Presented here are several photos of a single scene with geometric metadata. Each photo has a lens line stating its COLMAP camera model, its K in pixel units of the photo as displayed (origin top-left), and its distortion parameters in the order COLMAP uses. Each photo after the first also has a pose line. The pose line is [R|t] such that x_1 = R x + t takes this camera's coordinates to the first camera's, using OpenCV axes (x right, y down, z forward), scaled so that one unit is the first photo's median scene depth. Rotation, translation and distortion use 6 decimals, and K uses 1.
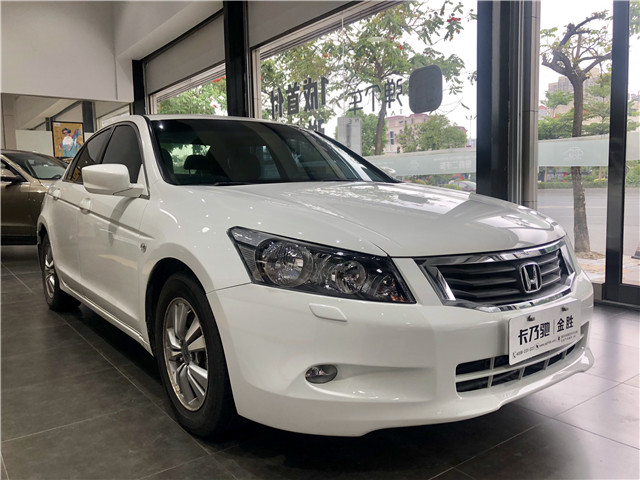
lens RADIAL K [[524.0, 0, 320.0], [0, 524.0, 240.0], [0, 0, 1]] dist [0.008838, 0.001058]
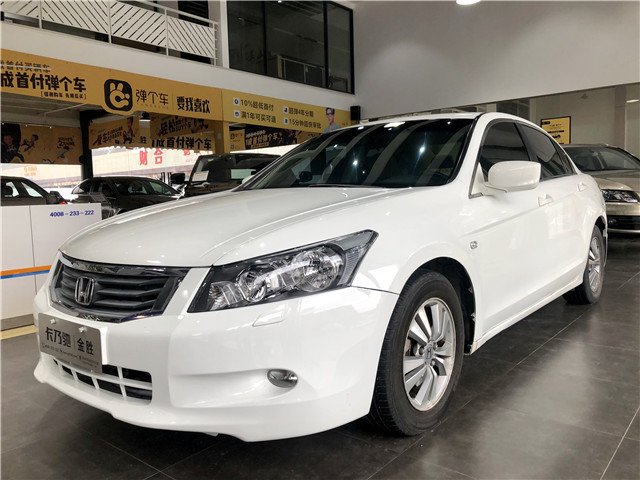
lens RADIAL K [[524.0, 0, 320.0], [0, 524.0, 240.0], [0, 0, 1]] dist [0.008838, 0.001058]
pose [[0.248172, 0.105319, -0.962974, 1.568618], [-0.076870, 0.993079, 0.088801, -0.161613], [0.965661, 0.051986, 0.254550, 1.232517]]
